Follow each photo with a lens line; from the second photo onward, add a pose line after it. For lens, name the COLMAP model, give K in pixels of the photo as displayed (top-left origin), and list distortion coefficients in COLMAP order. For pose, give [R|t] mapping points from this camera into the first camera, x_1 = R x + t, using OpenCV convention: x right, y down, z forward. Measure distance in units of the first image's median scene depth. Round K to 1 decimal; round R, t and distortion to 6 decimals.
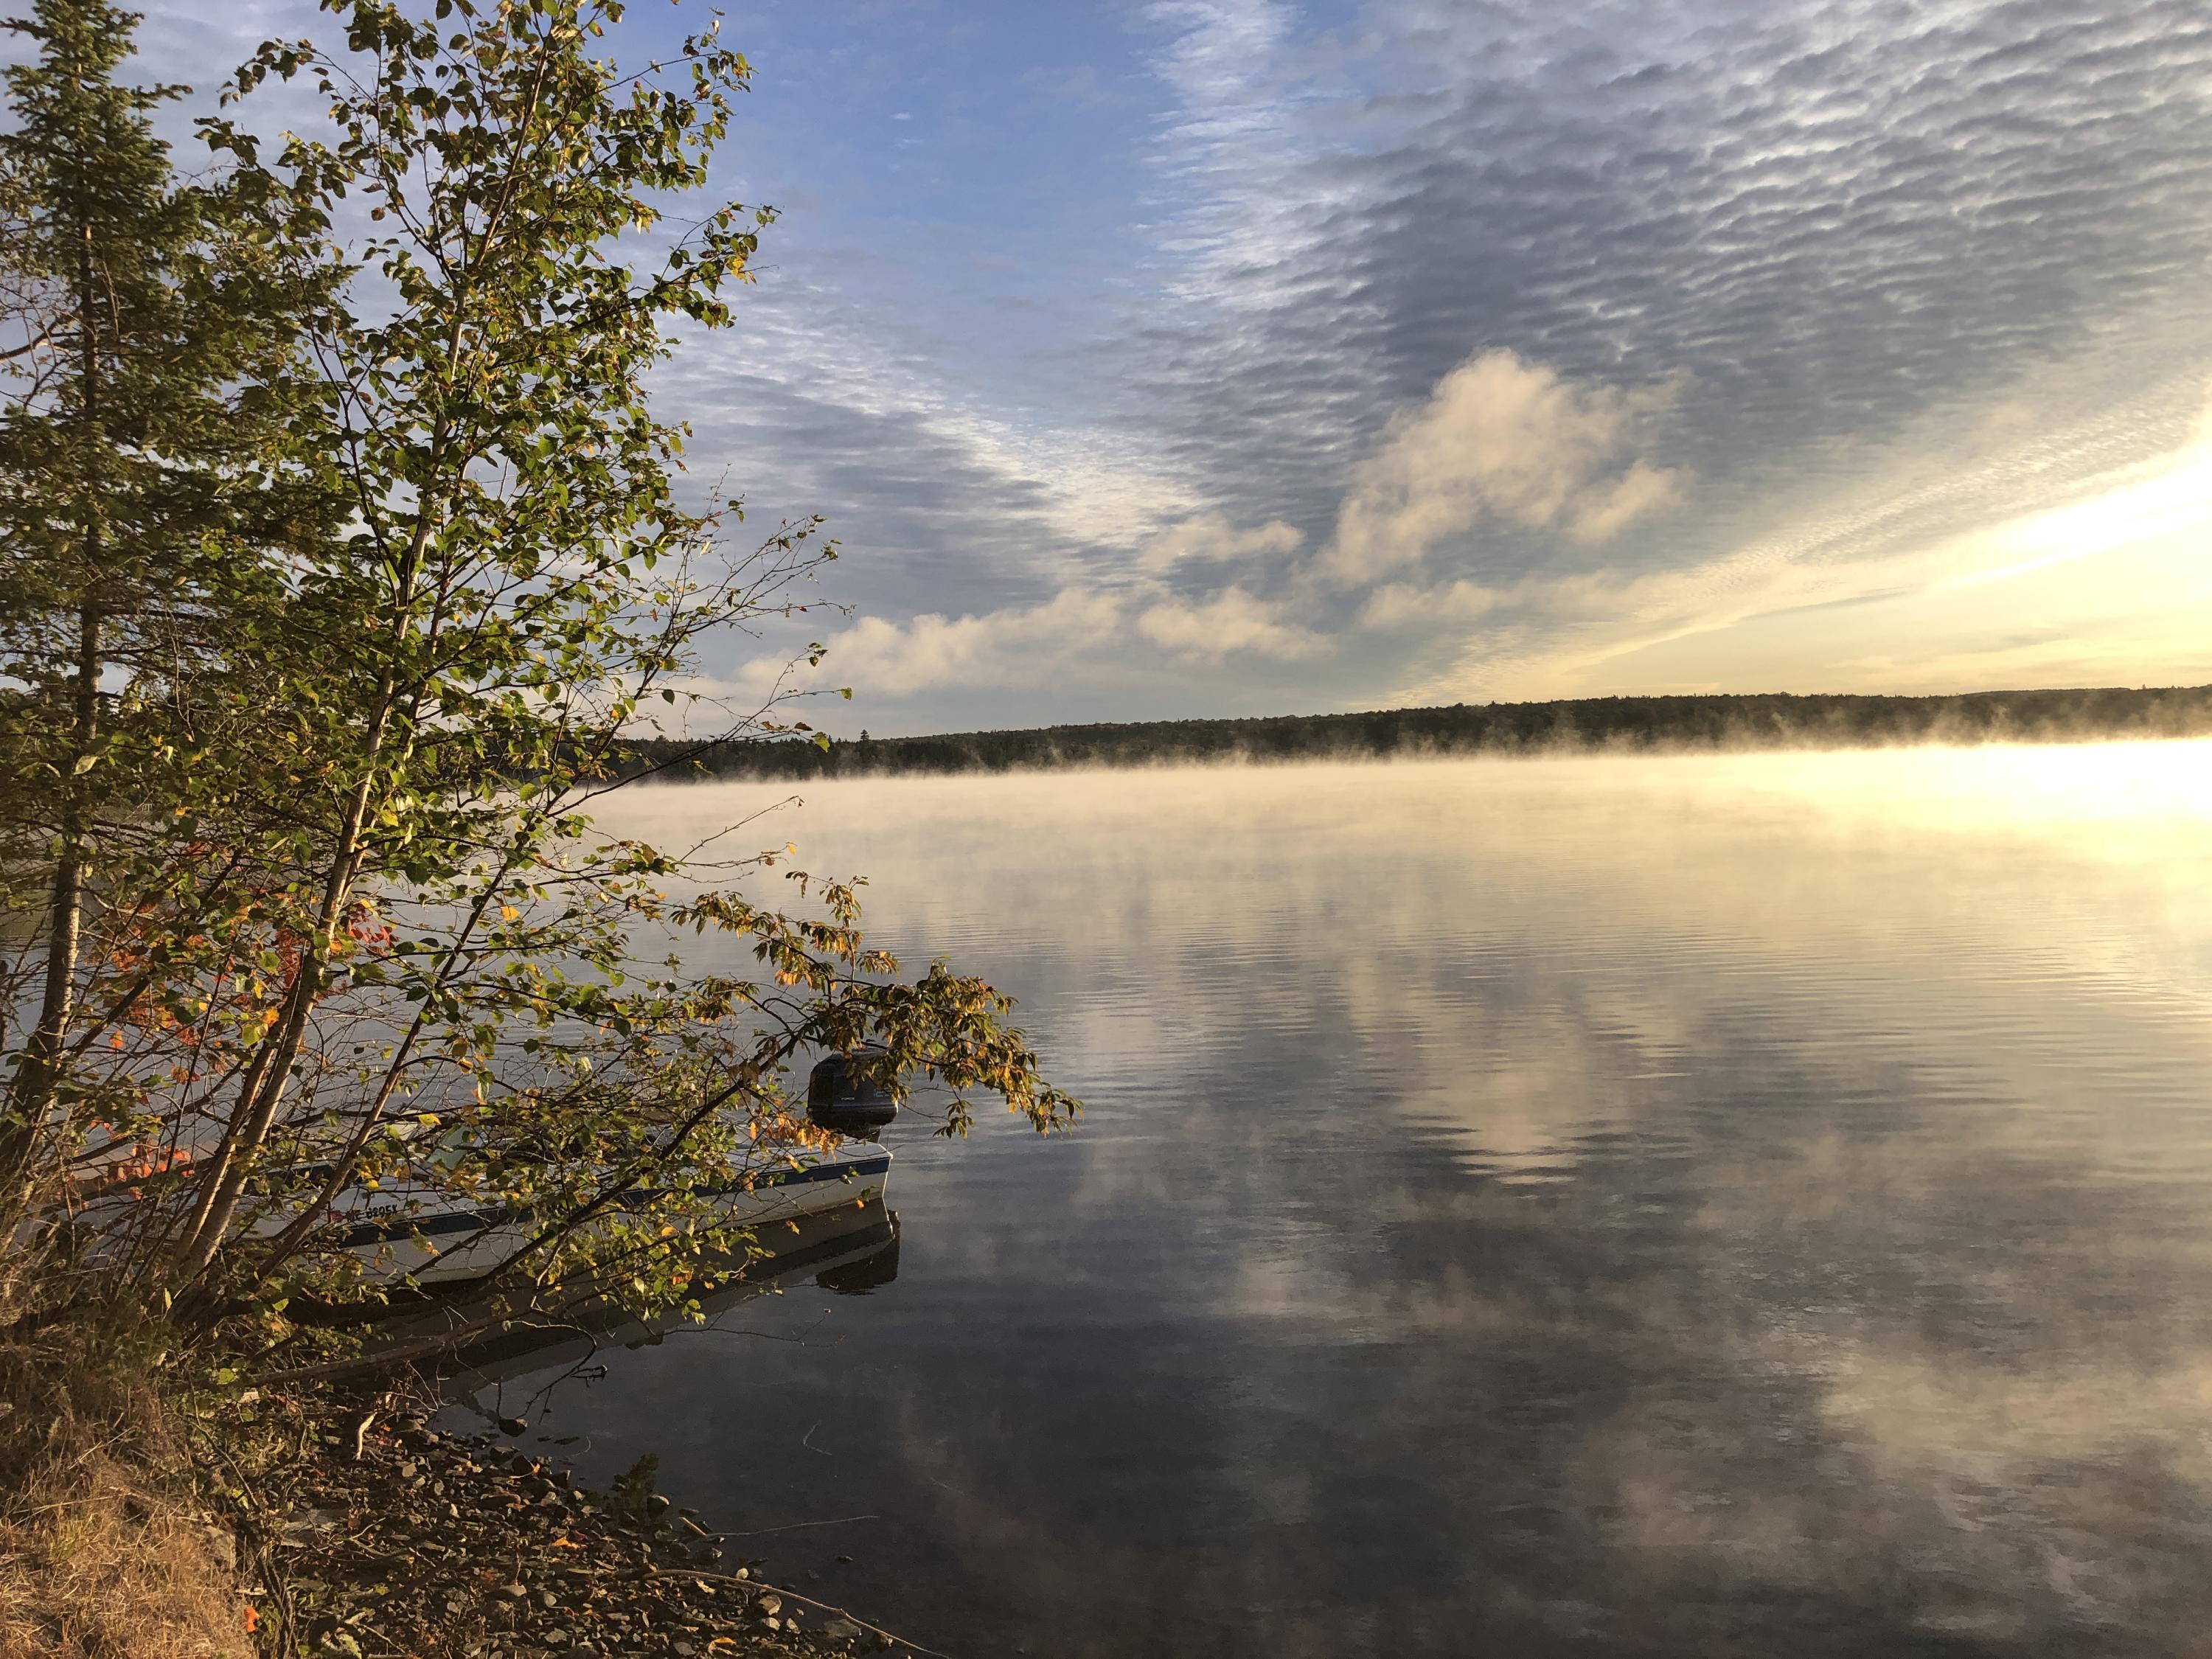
lens RADIAL K [[1857.5, 0, 1112.9], [0, 1857.5, 808.8], [0, 0, 1]] dist [0.035408, -0.006103]
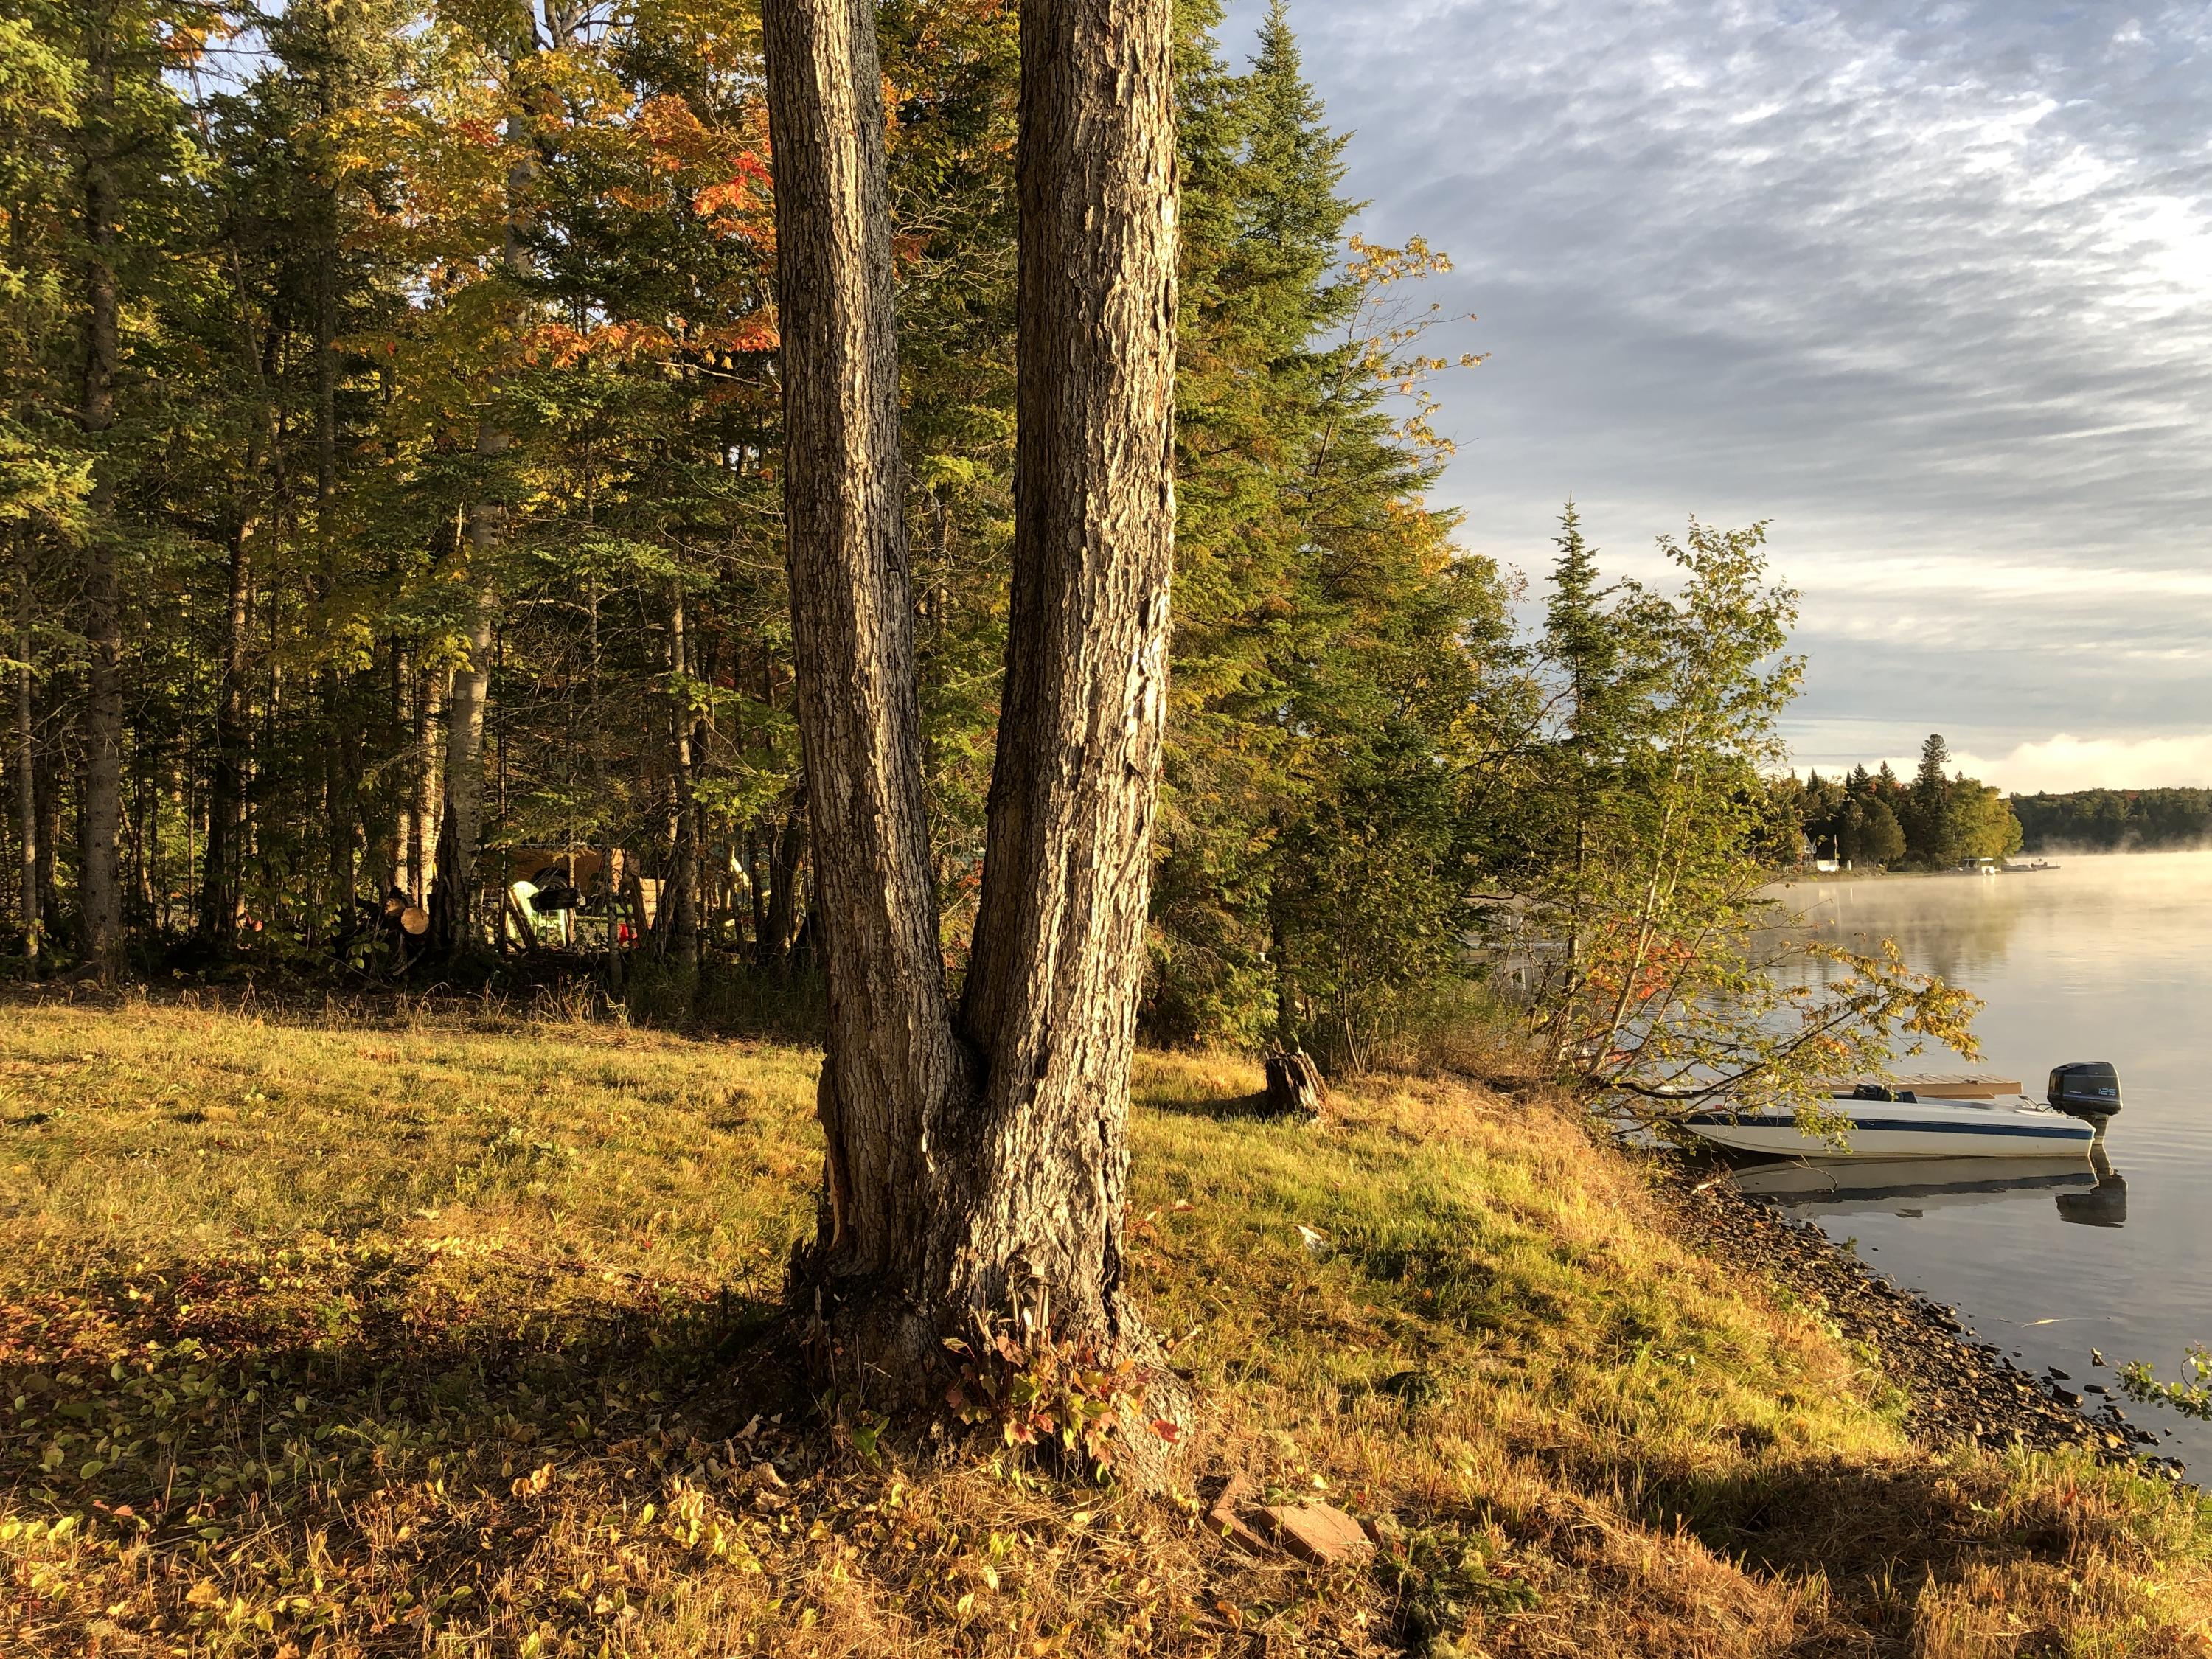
lens RADIAL K [[1744.4, 0, 1068.2], [0, 1744.4, 803.2], [0, 0, 1]] dist [0.001620, -0.002028]
pose [[0.649686, -0.029164, -0.759643, 0.871480], [-0.000156, 0.999259, -0.038497, -0.042015], [0.760202, 0.025129, 0.649200, -1.137693]]
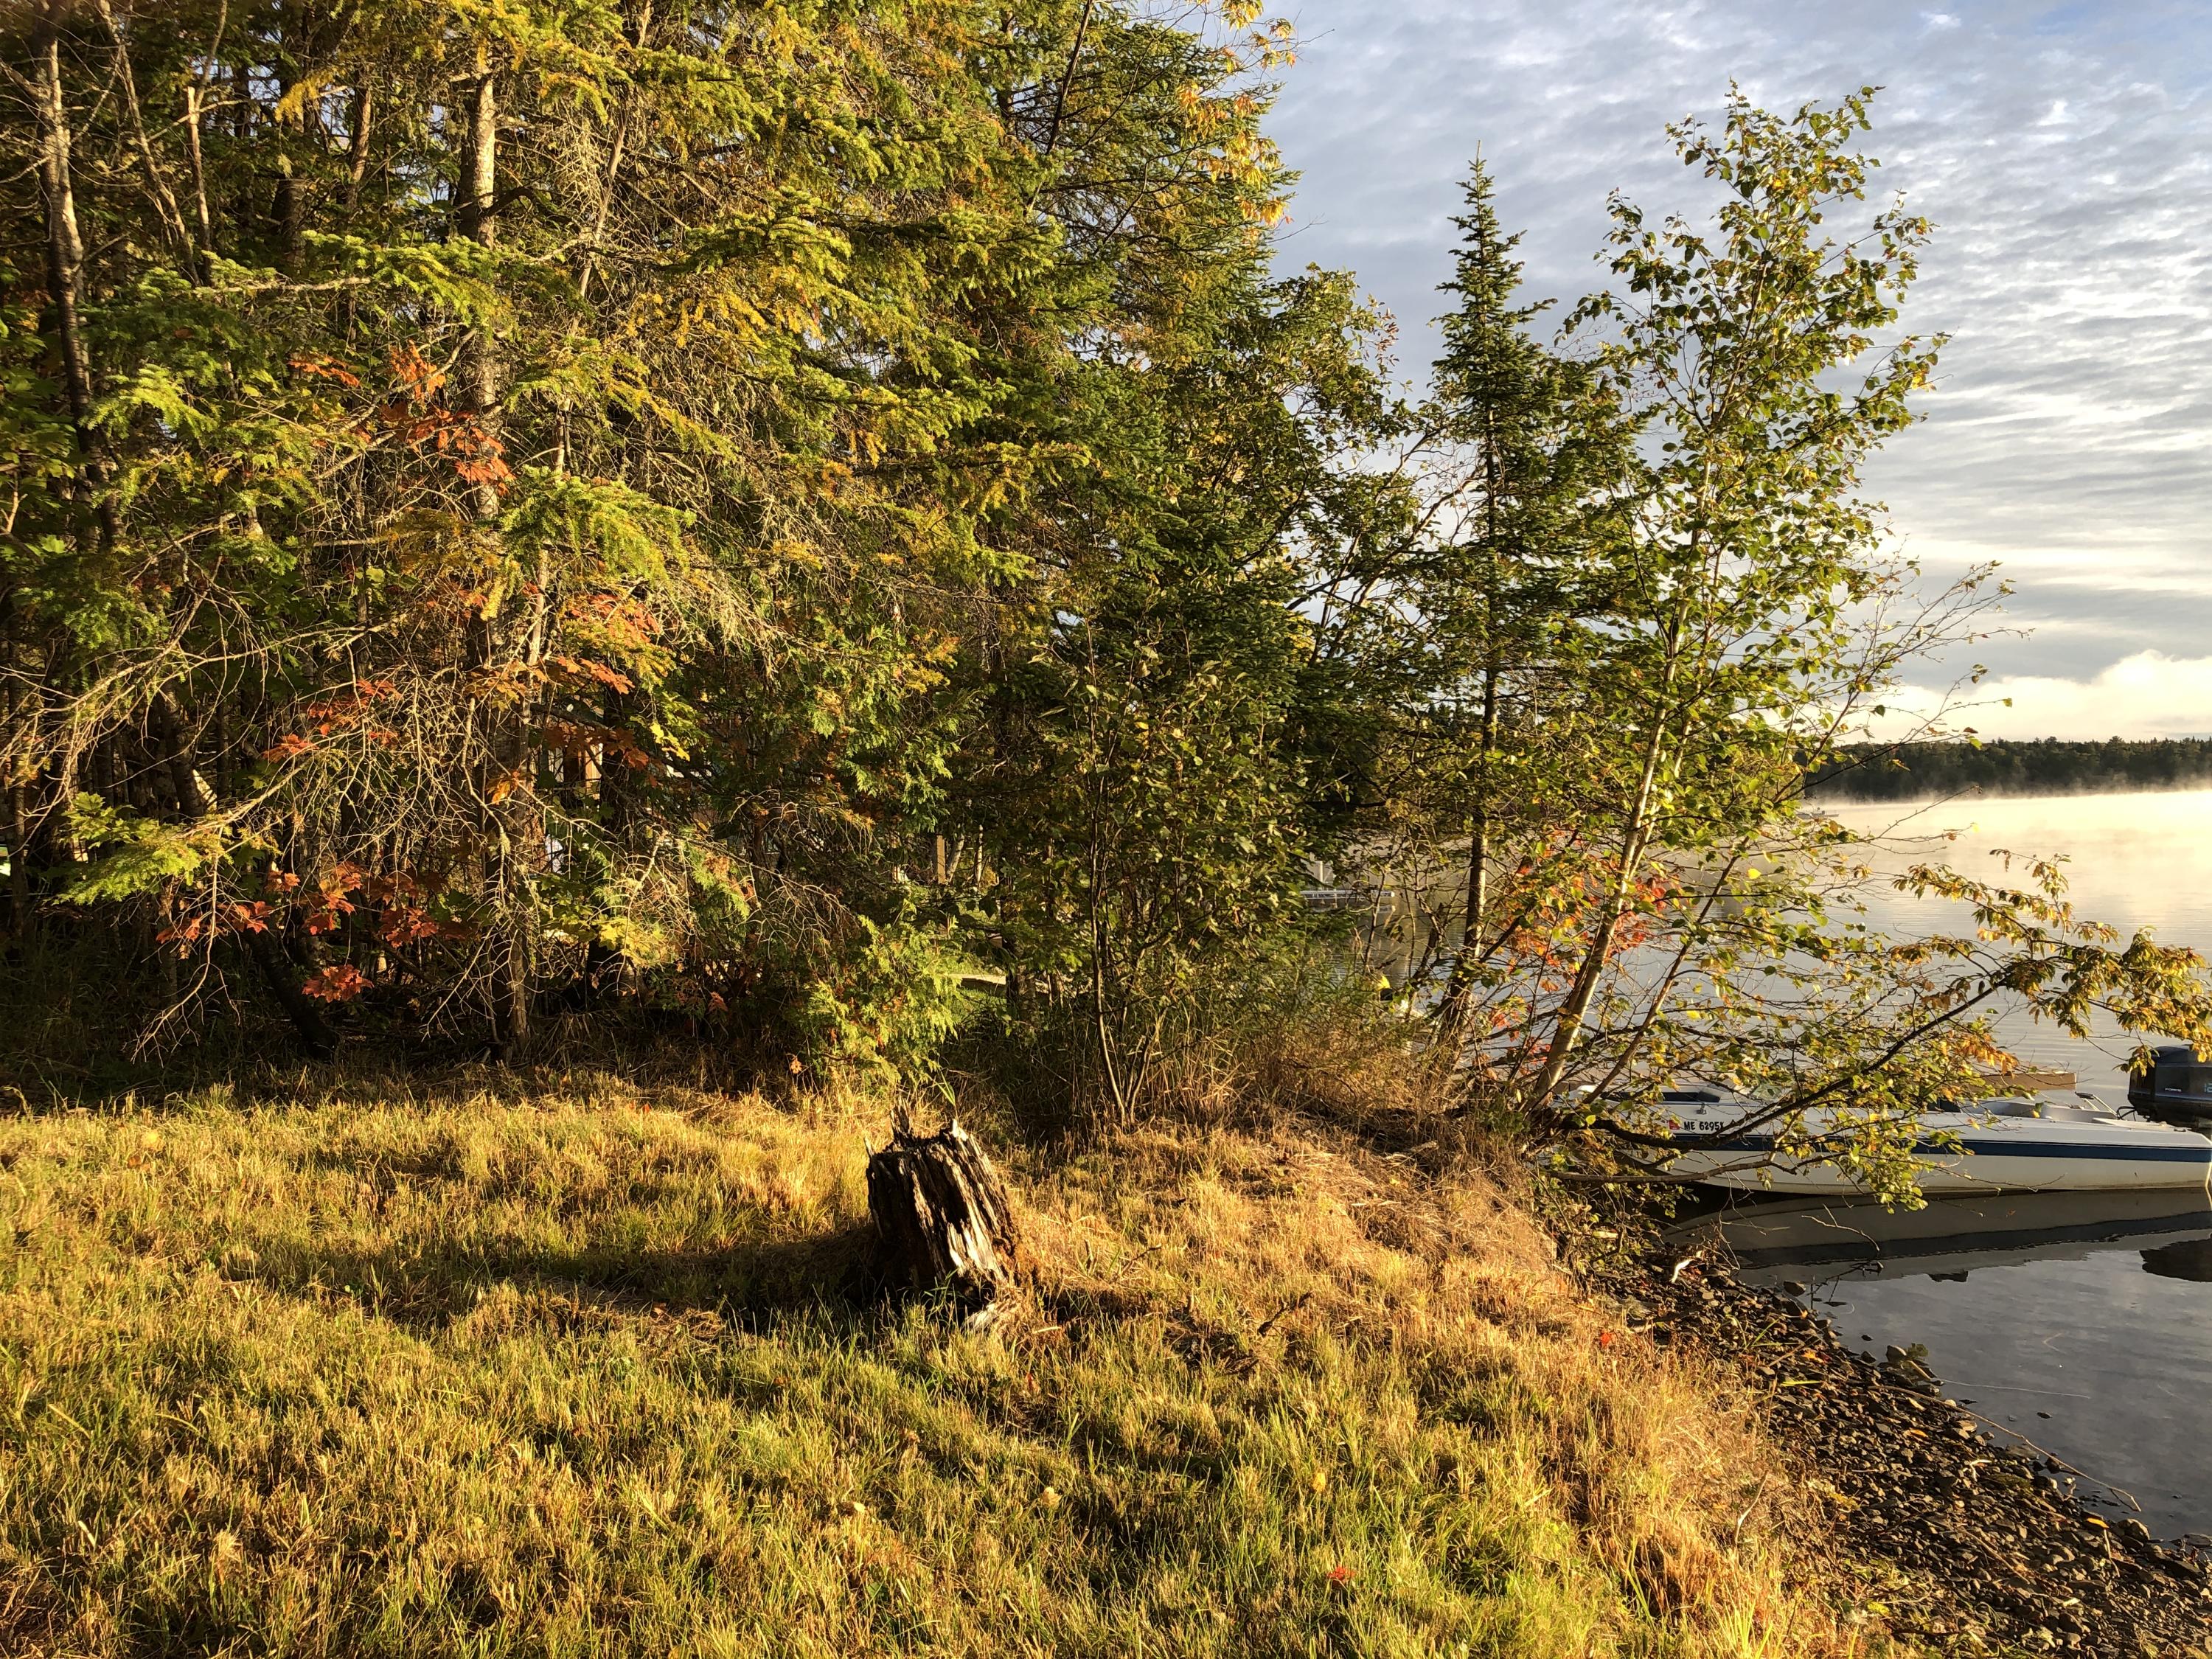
lens RADIAL K [[1801.2, 0, 1104.3], [0, 1801.2, 785.7], [0, 0, 1]] dist [-0.000638, -0.011993]
pose [[0.743727, -0.014494, -0.668327, 0.207595], [0.003095, 0.999829, -0.018239, 0.013564], [0.668477, 0.011497, 0.743644, -0.306648]]
